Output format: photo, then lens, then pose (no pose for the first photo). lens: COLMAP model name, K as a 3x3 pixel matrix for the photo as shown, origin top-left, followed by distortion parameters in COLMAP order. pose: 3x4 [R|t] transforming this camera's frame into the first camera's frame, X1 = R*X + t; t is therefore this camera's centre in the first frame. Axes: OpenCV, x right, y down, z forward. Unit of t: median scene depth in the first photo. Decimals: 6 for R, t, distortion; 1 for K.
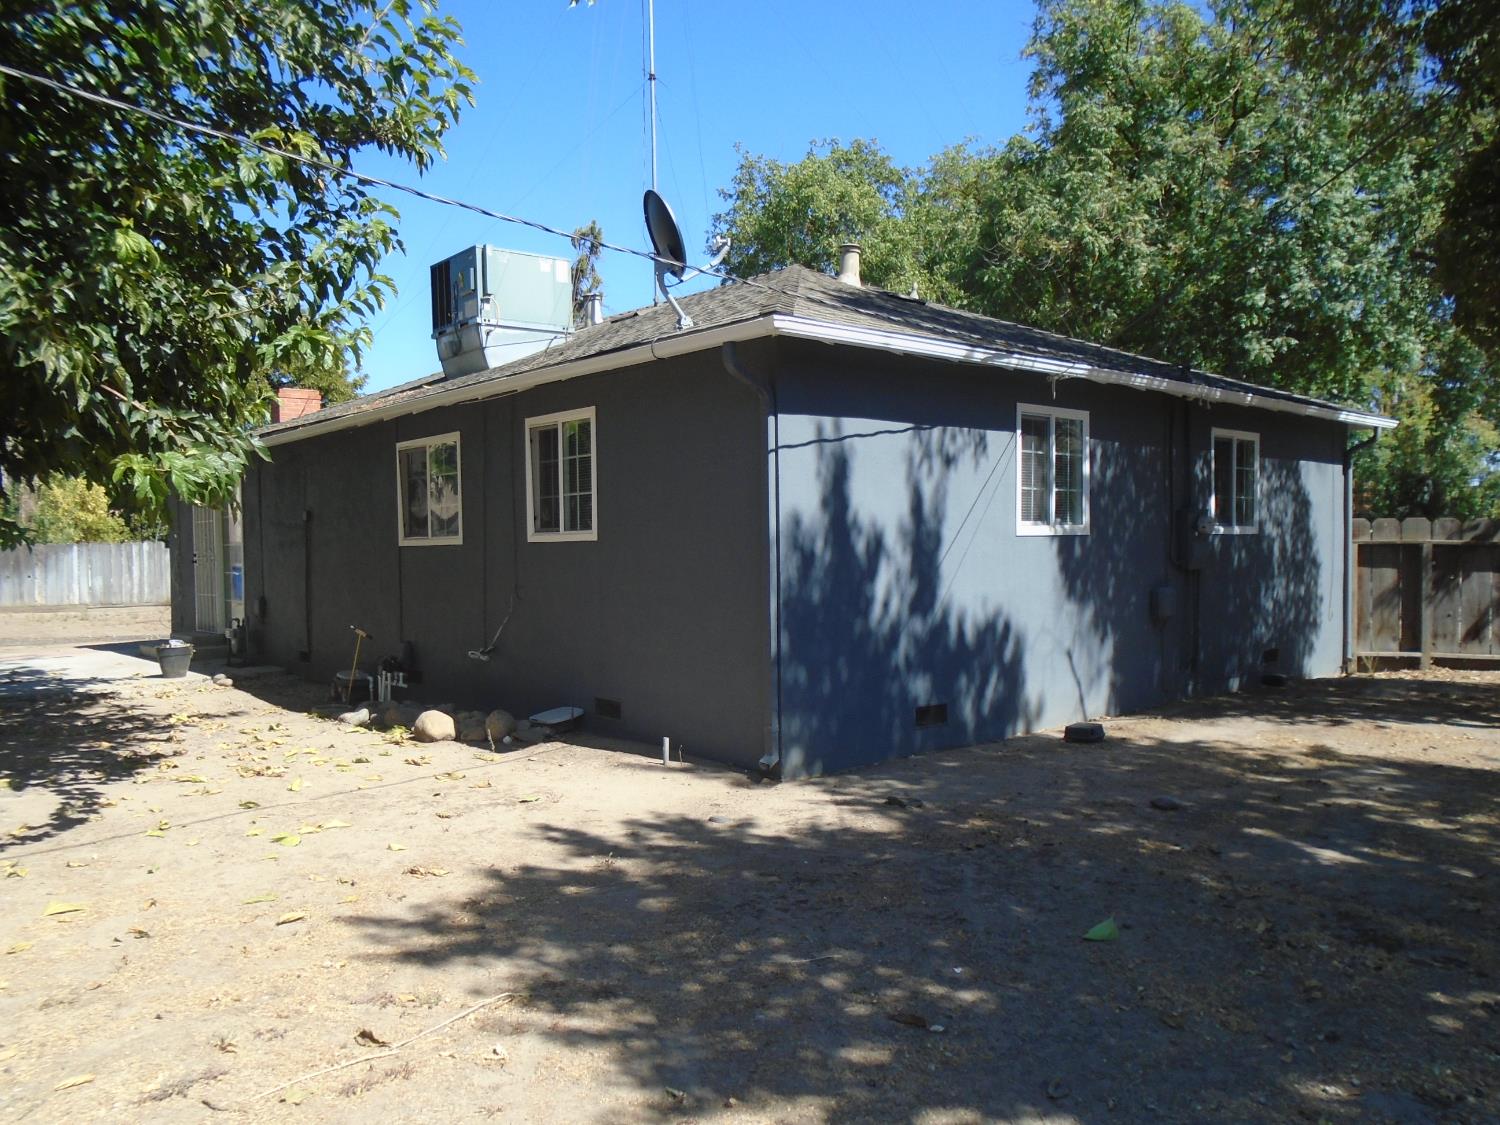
lens RADIAL K [[1140.9, 0, 750.0], [0, 1140.9, 562.5], [0, 0, 1]] dist [-0.032012, 0.003036]
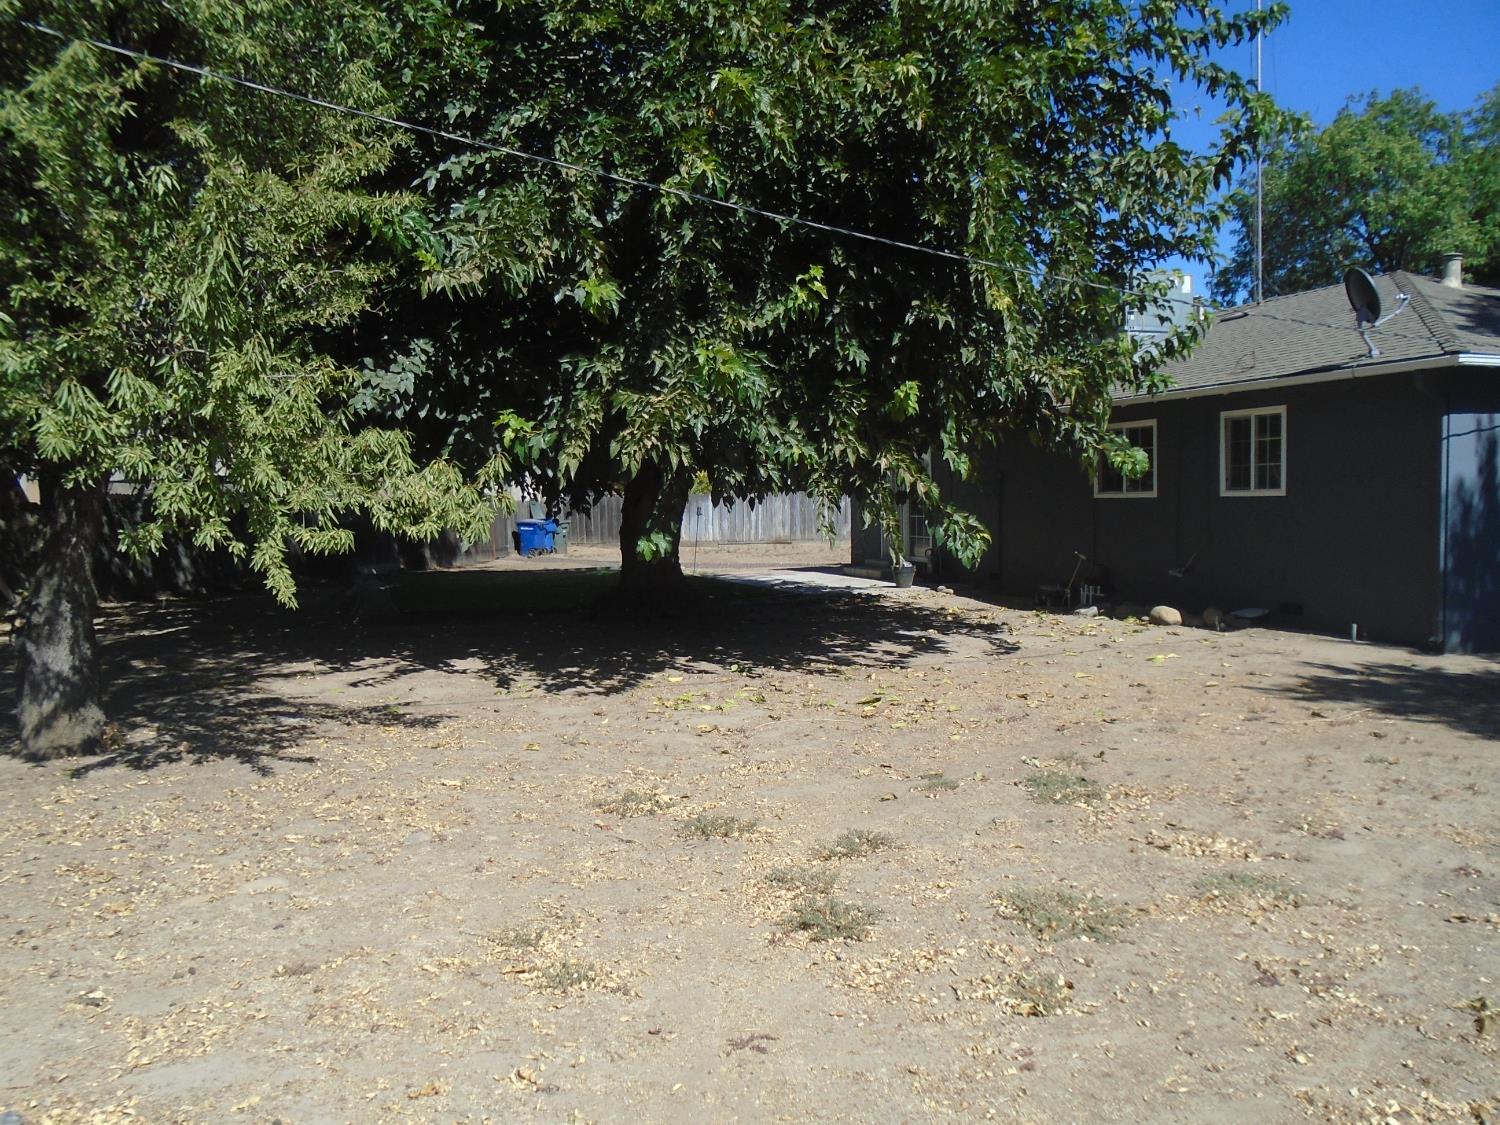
lens RADIAL K [[1128.4, 0, 746.0], [0, 1128.4, 552.6], [0, 0, 1]] dist [-0.014442, -0.007579]
pose [[0.923702, 0.020851, -0.382544, -0.202018], [-0.007270, 0.999292, 0.036914, 0.005756], [0.383042, -0.031316, 0.923200, -0.569178]]
